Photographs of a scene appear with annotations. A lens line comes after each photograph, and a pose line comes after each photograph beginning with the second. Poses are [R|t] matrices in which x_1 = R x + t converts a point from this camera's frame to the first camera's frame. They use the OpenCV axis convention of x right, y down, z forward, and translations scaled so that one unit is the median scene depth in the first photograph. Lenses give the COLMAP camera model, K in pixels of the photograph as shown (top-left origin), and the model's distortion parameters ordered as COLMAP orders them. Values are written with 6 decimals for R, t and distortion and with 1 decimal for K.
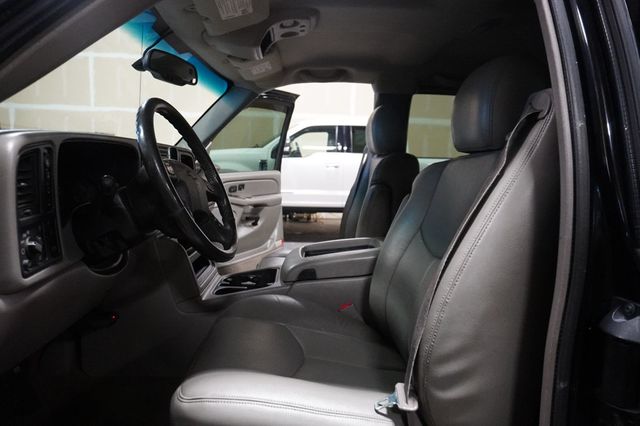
lens RADIAL K [[429.0, 0, 320.5], [0, 429.0, 211.8], [0, 0, 1]] dist [-0.044326, 0.029106]
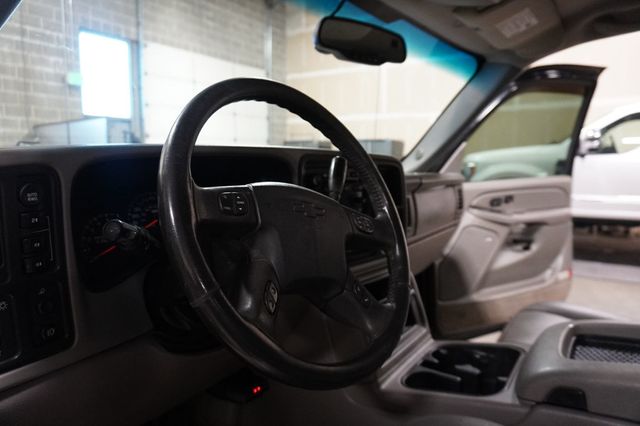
lens RADIAL K [[429.0, 0, 320.5], [0, 429.0, 211.8], [0, 0, 1]] dist [-0.044326, 0.029106]
pose [[0.787431, 0.037993, -0.615230, 0.024174], [-0.039200, 0.999165, 0.011530, -0.041347], [0.615155, 0.015038, 0.788263, 0.265023]]
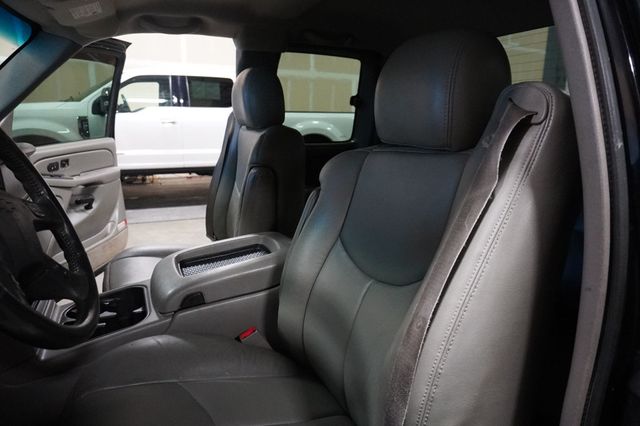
lens RADIAL K [[429.0, 0, 320.5], [0, 429.0, 211.8], [0, 0, 1]] dist [-0.044326, 0.029106]
pose [[0.928902, -0.089746, 0.359286, -0.049227], [0.047054, 0.990930, 0.125871, -0.060049], [-0.367323, -0.100017, 0.924700, 0.137963]]
